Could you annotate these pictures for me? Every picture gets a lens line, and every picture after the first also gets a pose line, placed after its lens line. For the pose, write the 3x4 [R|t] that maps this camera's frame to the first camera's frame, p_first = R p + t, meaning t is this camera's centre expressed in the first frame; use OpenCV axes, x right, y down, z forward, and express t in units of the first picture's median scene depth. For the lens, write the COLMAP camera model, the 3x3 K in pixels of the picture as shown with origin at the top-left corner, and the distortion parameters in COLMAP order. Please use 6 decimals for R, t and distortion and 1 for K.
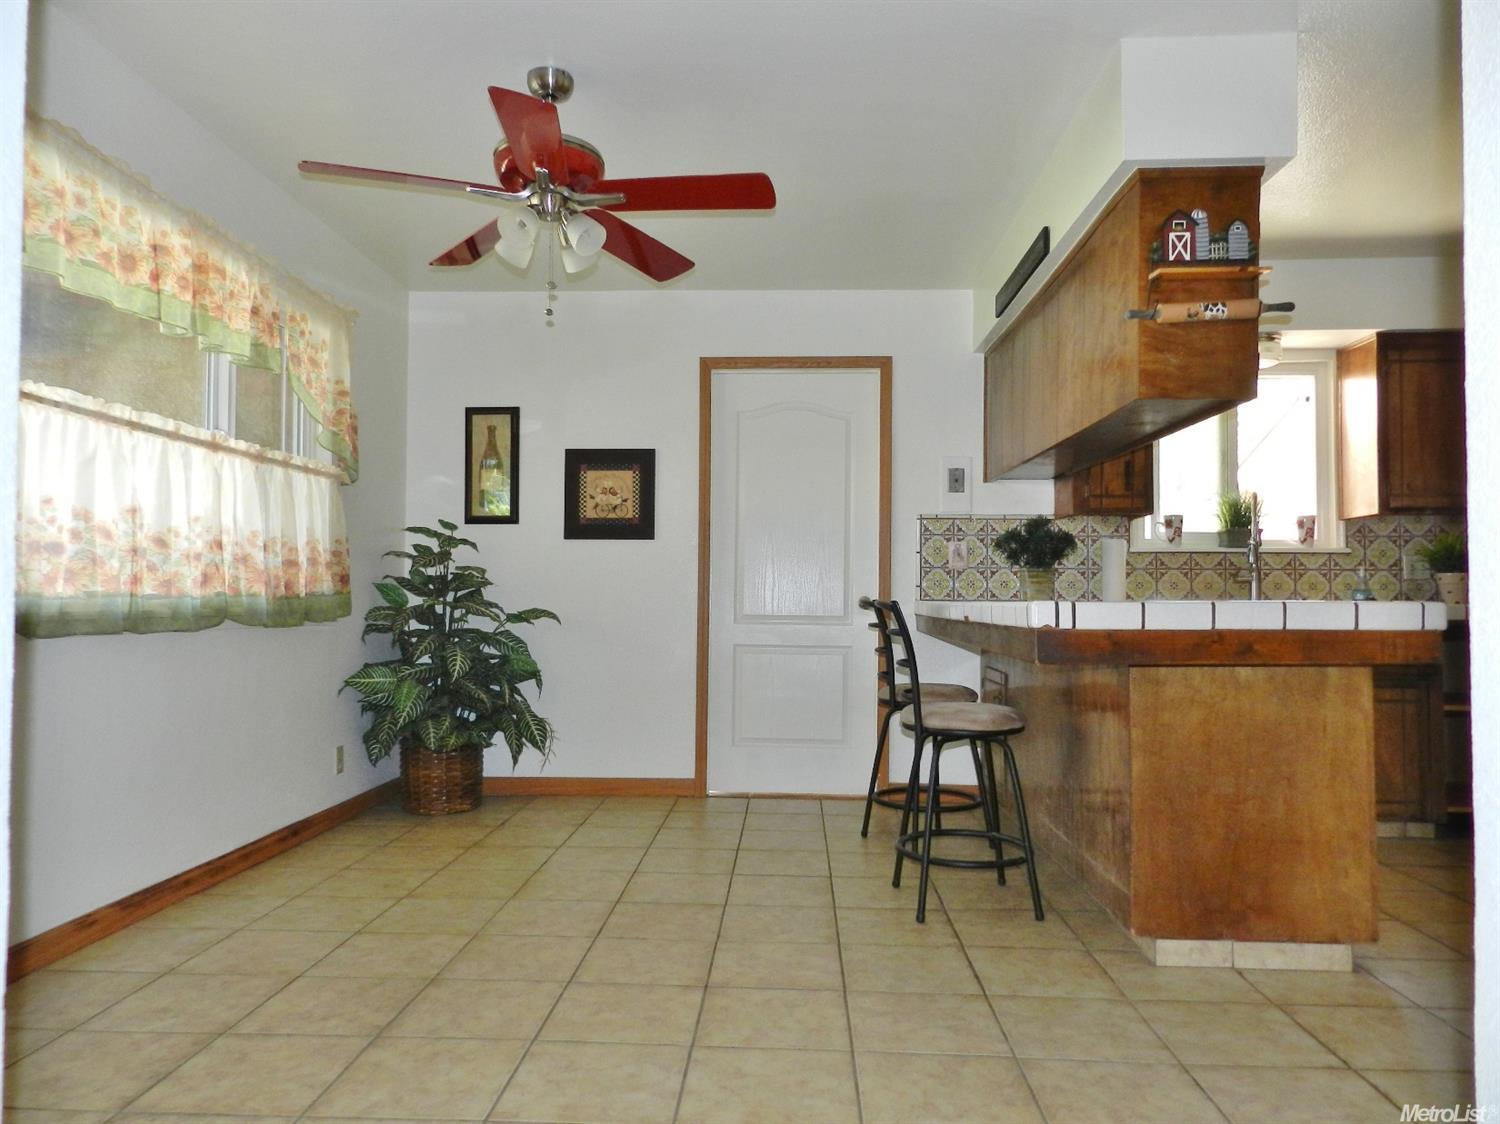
lens RADIAL K [[1019.7, 0, 741.1], [0, 1019.7, 564.8], [0, 0, 1]] dist [0.025030, -0.007248]
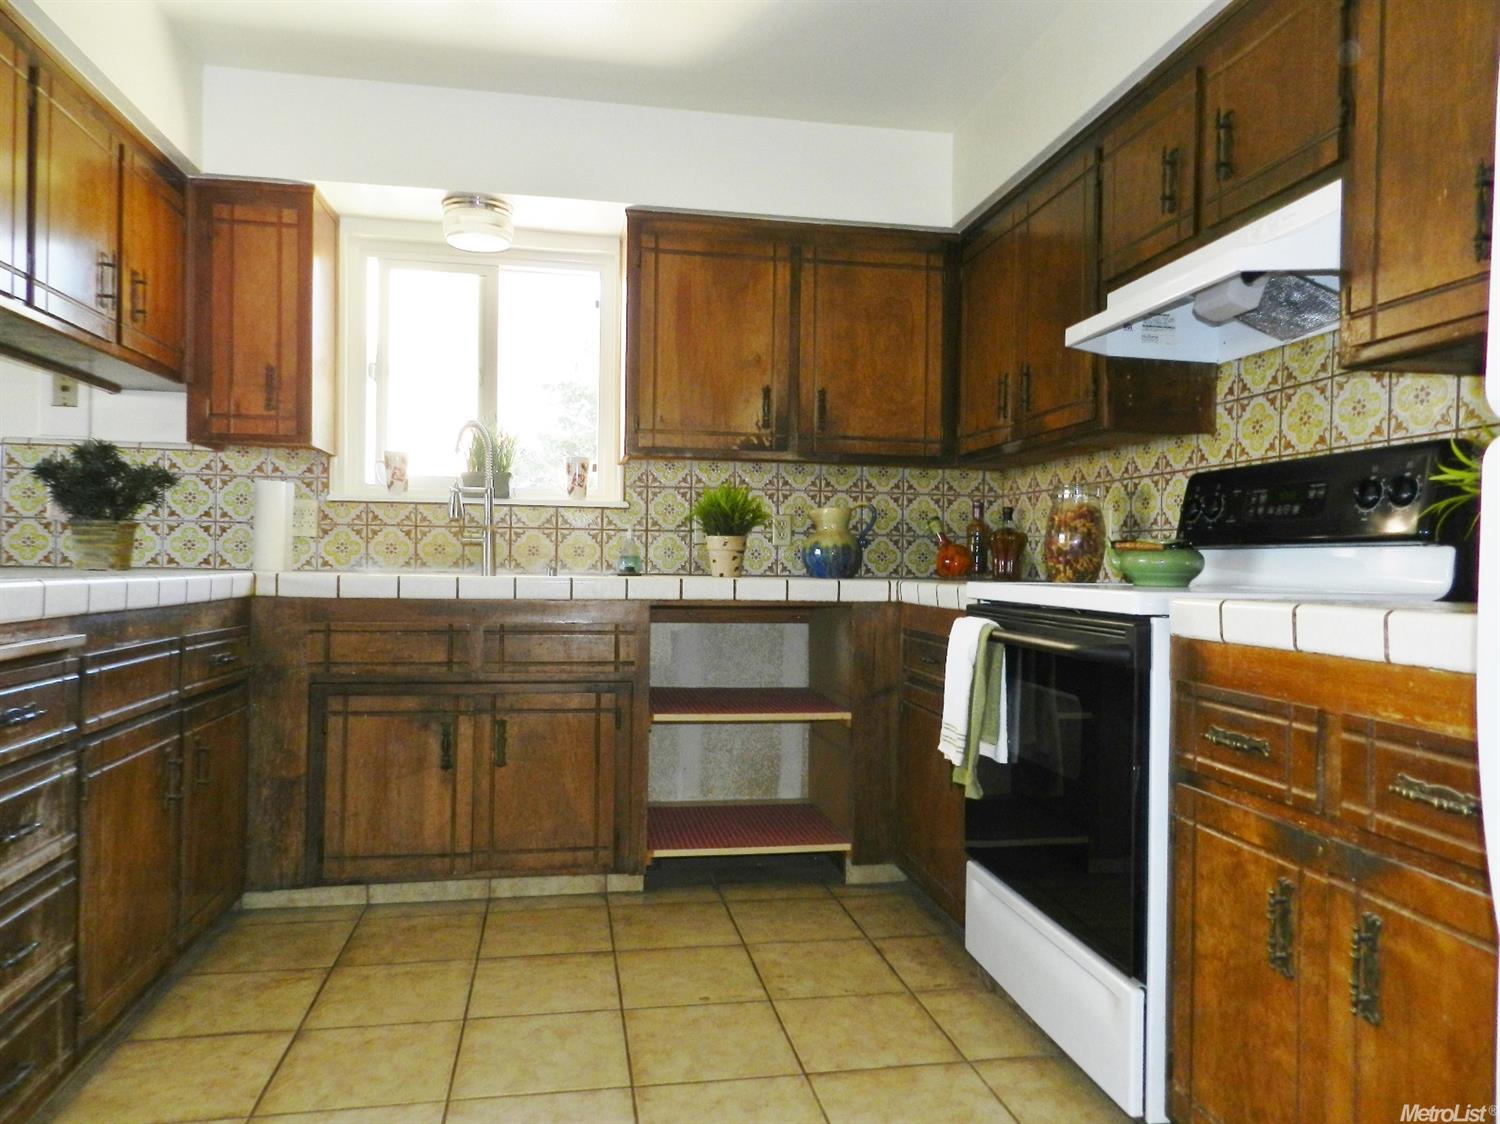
lens RADIAL K [[1019.7, 0, 757.3], [0, 1019.7, 563.4], [0, 0, 1]] dist [0.025030, -0.007248]
pose [[0.974458, 0.006937, 0.224461, 0.541830], [-0.015180, 0.999271, 0.035021, 0.001668], [-0.224054, -0.037534, 0.973854, 0.252563]]
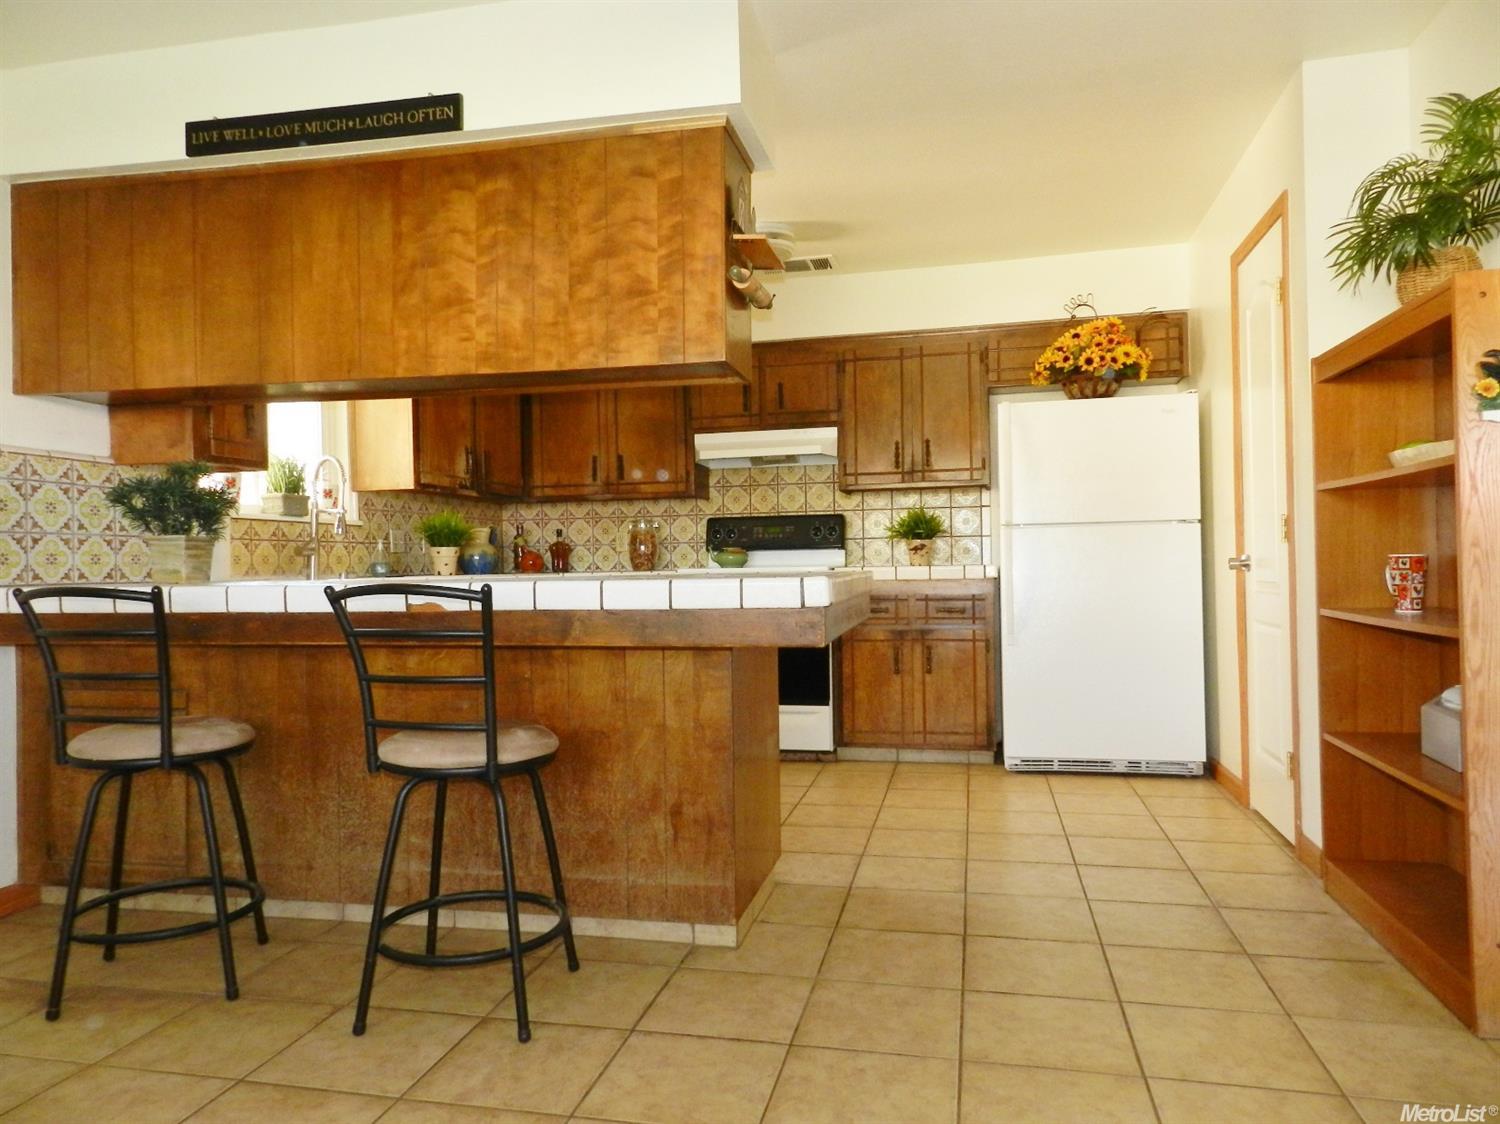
lens RADIAL K [[1019.7, 0, 748.3], [0, 1019.7, 564.1], [0, 0, 1]] dist [0.025030, -0.007248]
pose [[0.175063, -0.009645, 0.984510, -0.321800], [-0.013873, 0.999829, 0.012262, 0.008615], [-0.984460, -0.015805, 0.174899, 0.485972]]
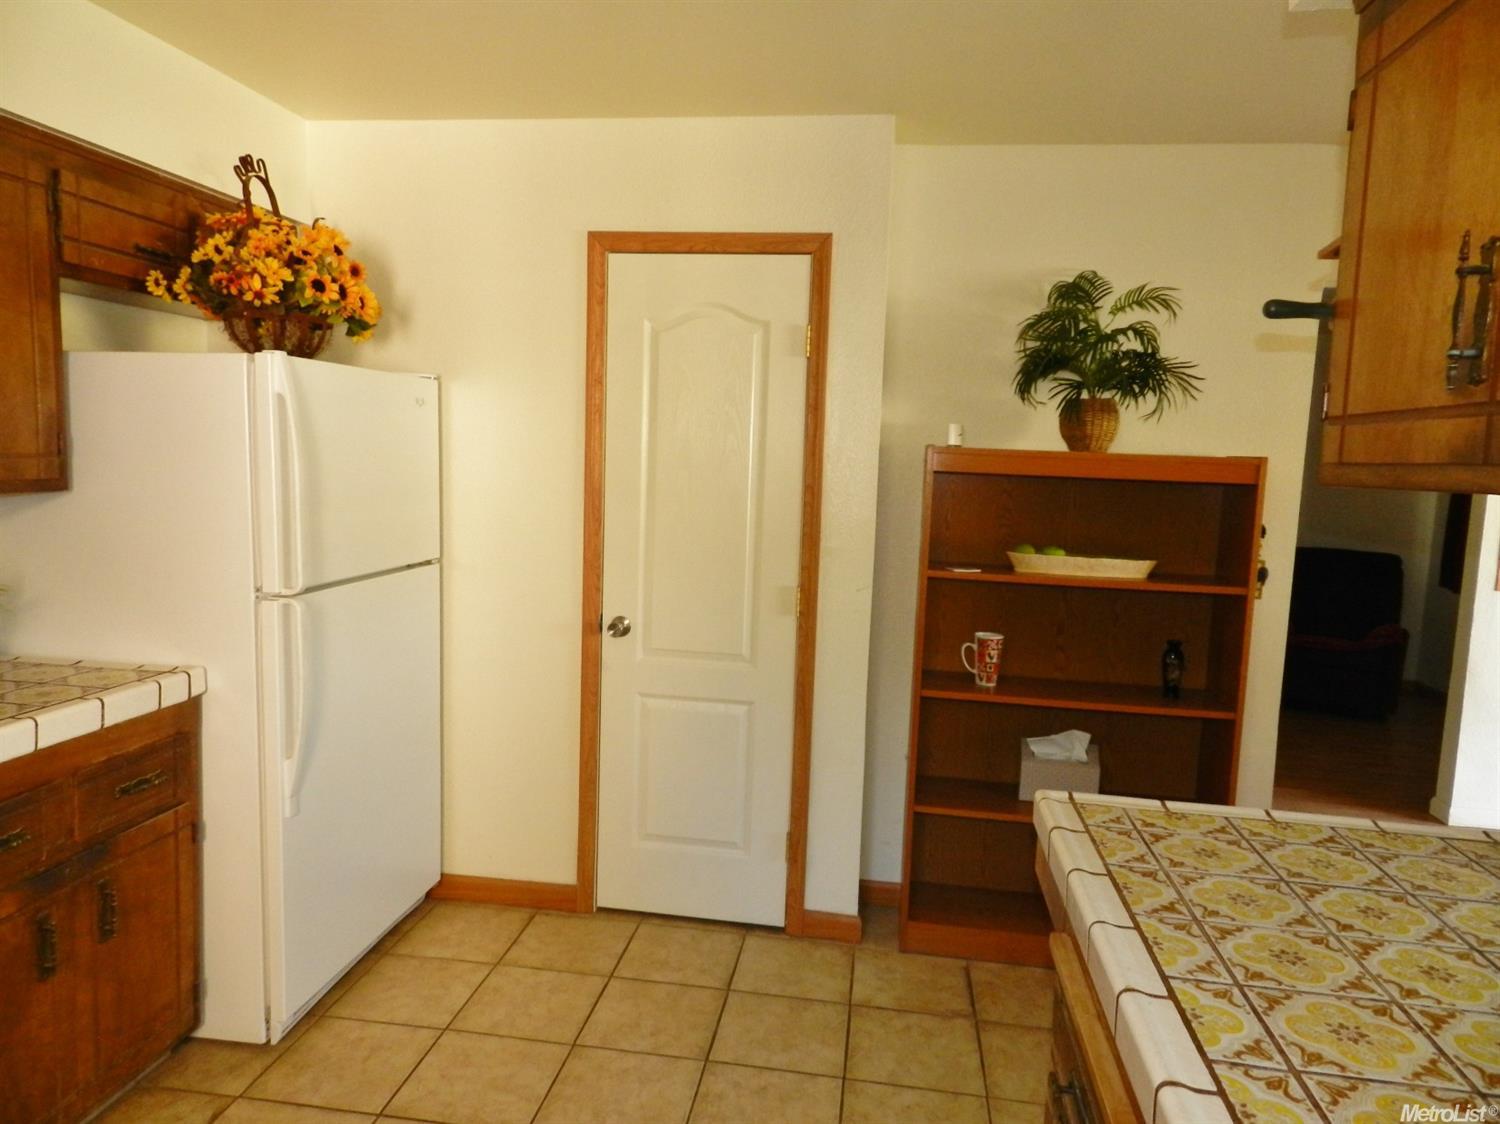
lens RADIAL K [[1019.7, 0, 744.1], [0, 1019.7, 570.9], [0, 0, 1]] dist [0.025030, -0.007248]
pose [[-0.993907, -0.056080, 0.094886, 0.442248], [-0.048554, 0.995624, 0.079840, -0.086915], [-0.098948, 0.074747, -0.992281, 0.913599]]
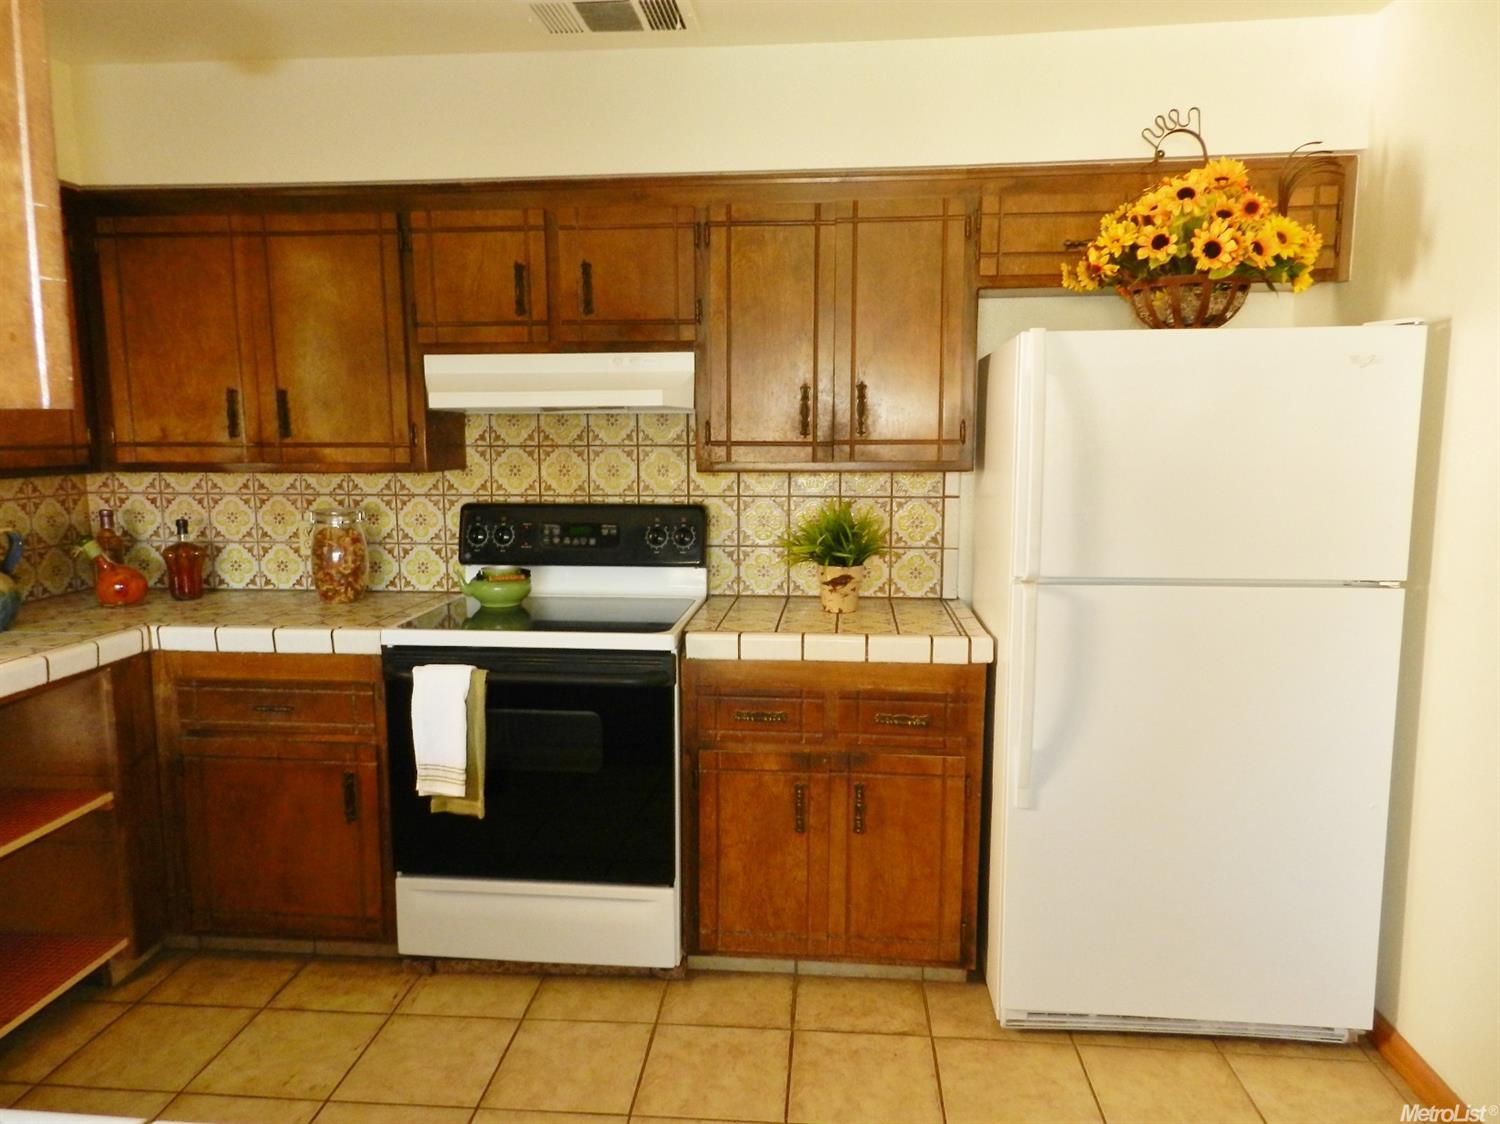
lens RADIAL K [[1019.7, 0, 746.0], [0, 1019.7, 563.7], [0, 0, 1]] dist [0.025030, -0.007248]
pose [[0.043434, -0.141216, 0.989026, 0.214505], [-0.031853, 0.989261, 0.142648, -0.097506], [-0.998548, -0.037699, 0.038469, 0.532237]]
